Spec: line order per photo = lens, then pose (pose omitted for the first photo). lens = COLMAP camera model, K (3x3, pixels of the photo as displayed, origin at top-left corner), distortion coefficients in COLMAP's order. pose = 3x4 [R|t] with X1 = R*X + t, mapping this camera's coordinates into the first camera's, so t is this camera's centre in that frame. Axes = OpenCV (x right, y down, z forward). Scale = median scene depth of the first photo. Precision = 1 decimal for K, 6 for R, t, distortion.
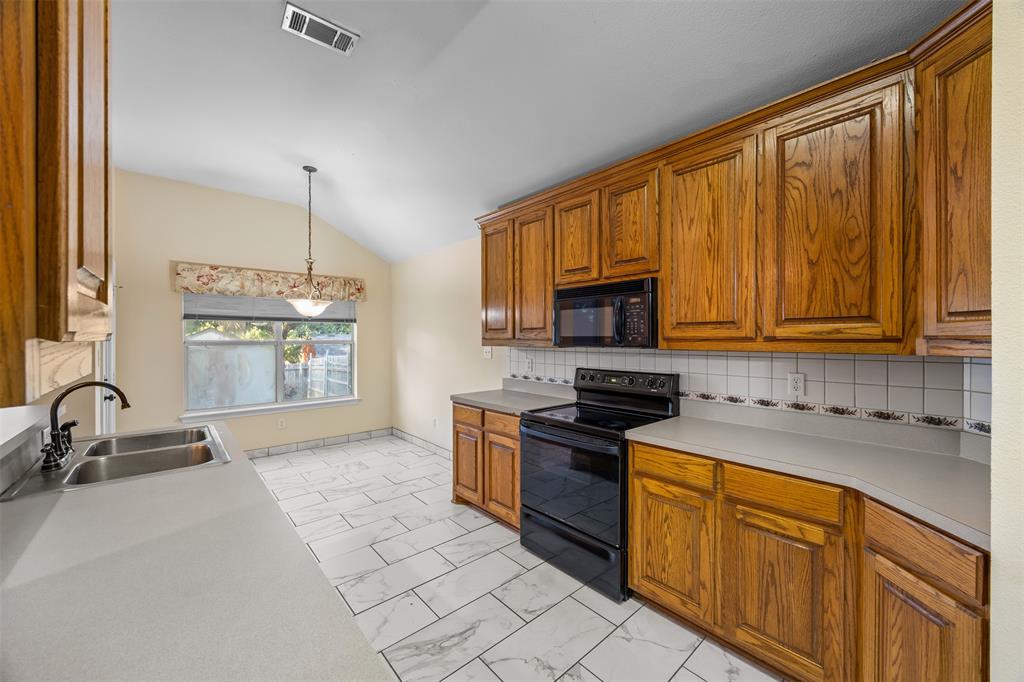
lens RADIAL K [[390.2, 0, 514.0], [0, 390.2, 342.1], [0, 0, 1]] dist [-0.001833, 0.000357]
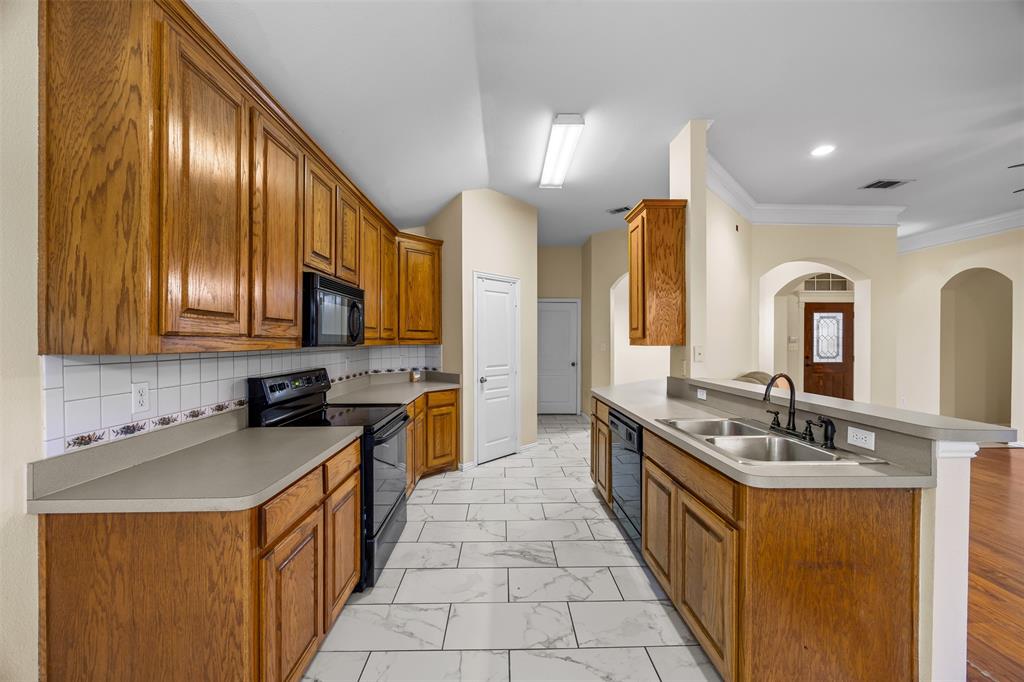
lens RADIAL K [[390.2, 0, 513.4], [0, 390.2, 341.2], [0, 0, 1]] dist [-0.001833, 0.000357]
pose [[-0.770378, 0.003296, 0.637579, -0.734523], [0.008835, 0.999946, 0.005506, -0.000985], [-0.637526, 0.009875, -0.770365, 1.439904]]
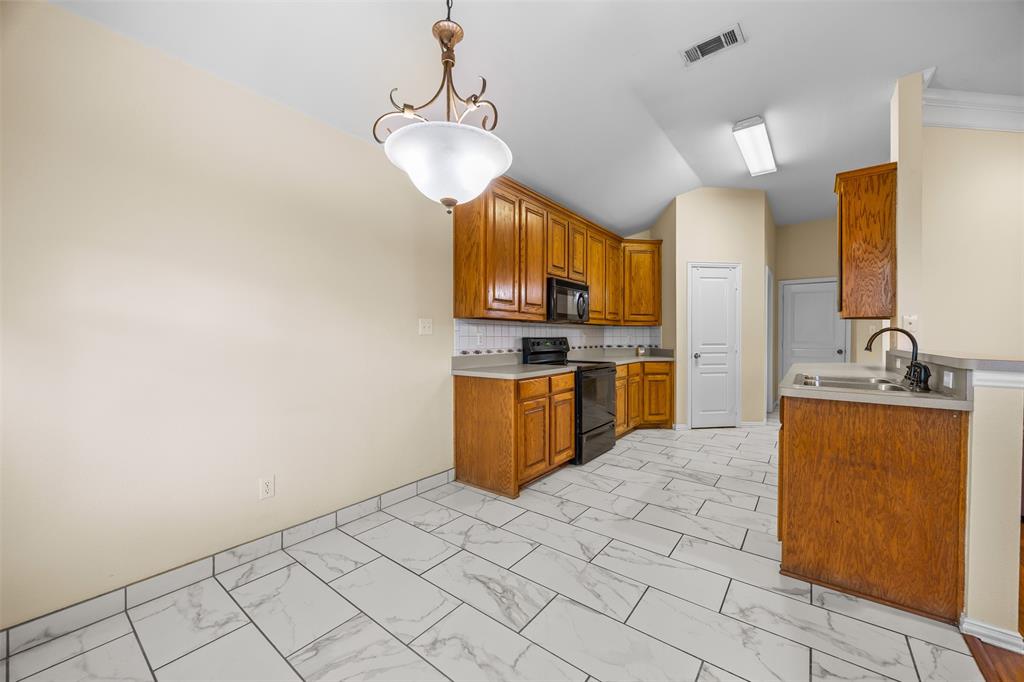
lens RADIAL K [[390.2, 0, 513.5], [0, 390.2, 342.1], [0, 0, 1]] dist [-0.001833, 0.000357]
pose [[-0.196491, -0.007428, 0.980478, -1.270792], [0.009389, 0.999911, 0.009457, 0.078771], [-0.980461, 0.011064, -0.196404, 1.500122]]
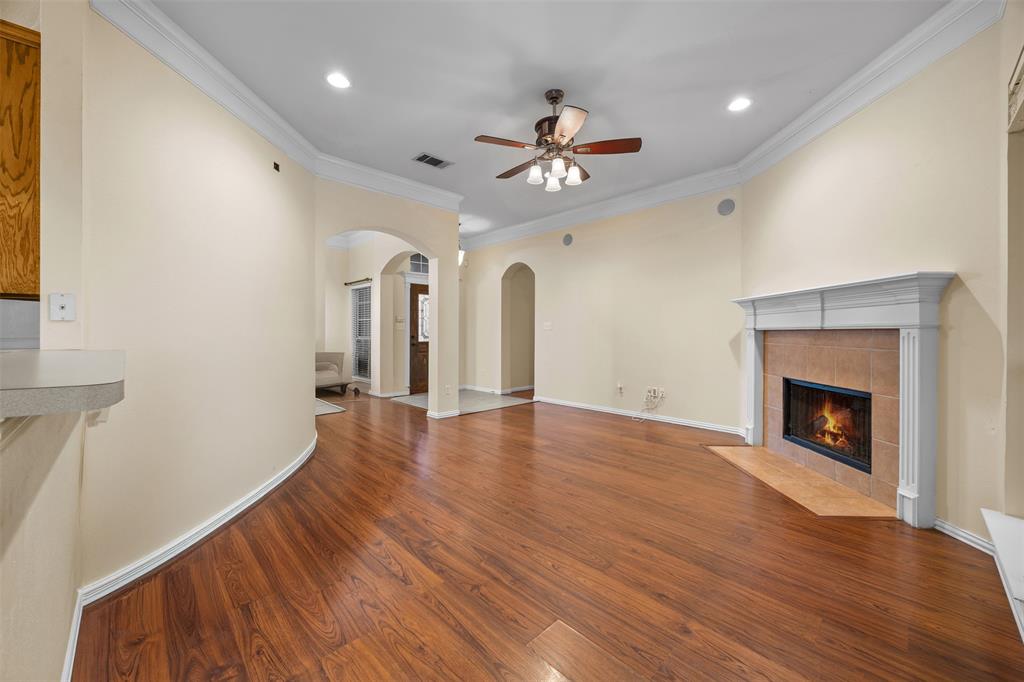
lens RADIAL K [[390.2, 0, 511.1], [0, 390.2, 335.4], [0, 0, 1]] dist [-0.001833, 0.000357]
pose [[-0.999057, 0.003727, -0.043255, -1.150172], [0.002993, 0.999851, 0.017026, 0.084628], [0.043312, 0.016880, -0.998919, 0.893519]]
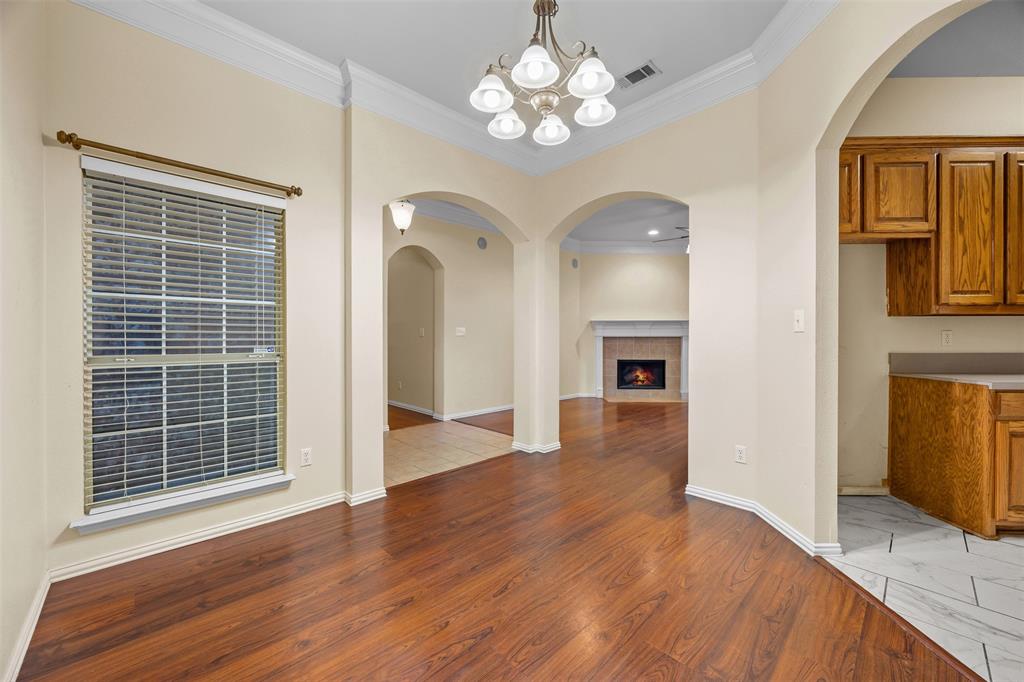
lens RADIAL K [[390.2, 0, 515.1], [0, 390.2, 335.6], [0, 0, 1]] dist [-0.001833, 0.000357]
pose [[0.044431, 0.002814, -0.999008, 0.664223], [-0.005965, 0.999979, 0.002552, 0.078929], [0.998995, 0.005846, 0.044447, -1.361924]]
